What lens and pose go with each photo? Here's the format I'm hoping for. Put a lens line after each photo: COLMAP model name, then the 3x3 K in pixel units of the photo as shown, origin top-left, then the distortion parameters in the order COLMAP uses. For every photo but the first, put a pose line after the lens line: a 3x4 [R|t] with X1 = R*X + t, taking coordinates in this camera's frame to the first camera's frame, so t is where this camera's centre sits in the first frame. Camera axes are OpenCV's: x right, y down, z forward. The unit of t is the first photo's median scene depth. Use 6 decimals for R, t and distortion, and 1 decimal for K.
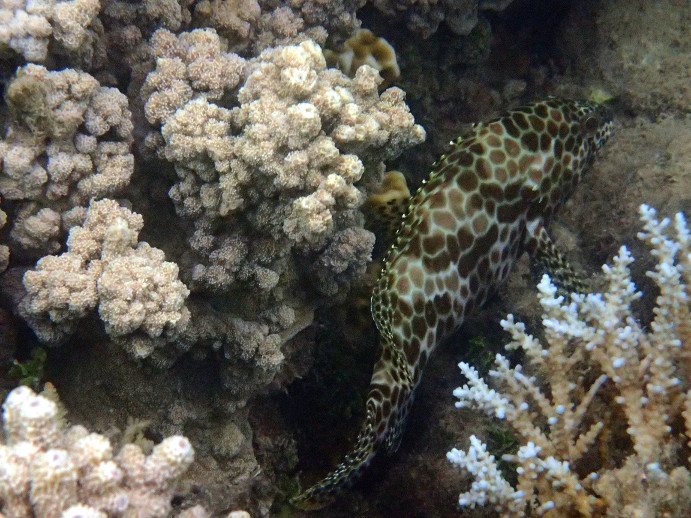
lens RADIAL K [[2679.2, 0, 345.5], [0, 2679.2, 259.0], [0, 0, 1]] dist [0.749676, -7.836026]
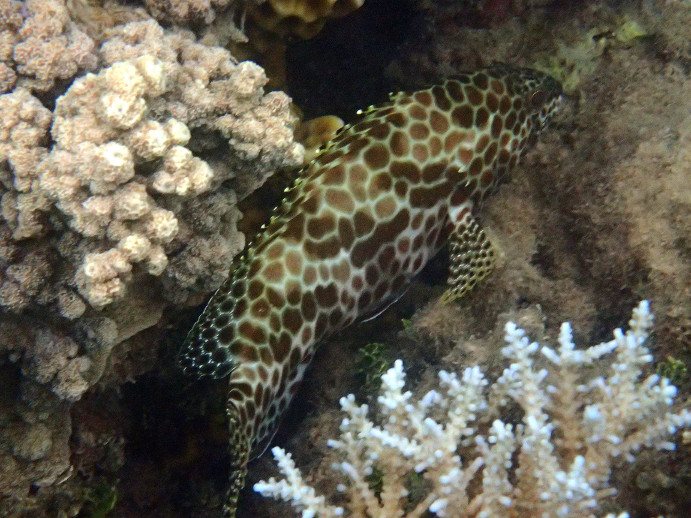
lens RADIAL K [[2679.2, 0, 345.5], [0, 2679.2, 259.0], [0, 0, 1]] dist [0.749676, -7.836026]
pose [[0.973862, 0.200999, -0.105789, 0.142573], [-0.173682, 0.959116, 0.223454, -0.212940], [0.146378, -0.199239, 0.968957, 0.189118]]
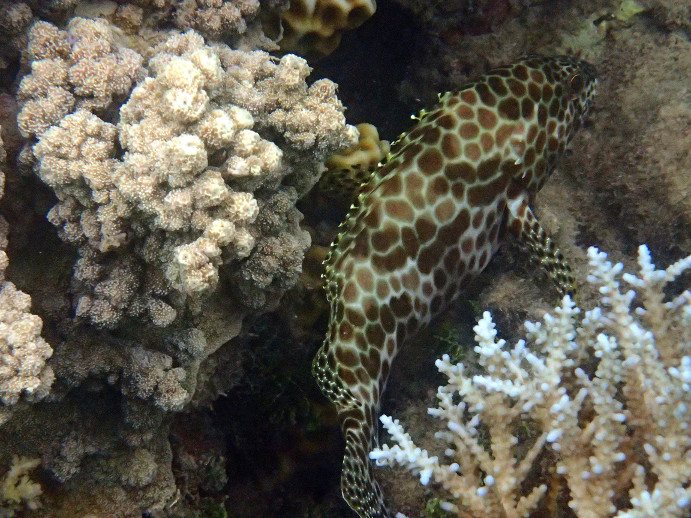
lens RADIAL K [[2679.2, 0, 345.5], [0, 2679.2, 259.0], [0, 0, 1]] dist [0.749676, -7.836026]
pose [[0.995382, 0.024444, -0.092827, 0.110300], [-0.010367, 0.988754, 0.149193, -0.140957], [0.095430, -0.147542, 0.984441, 0.151116]]
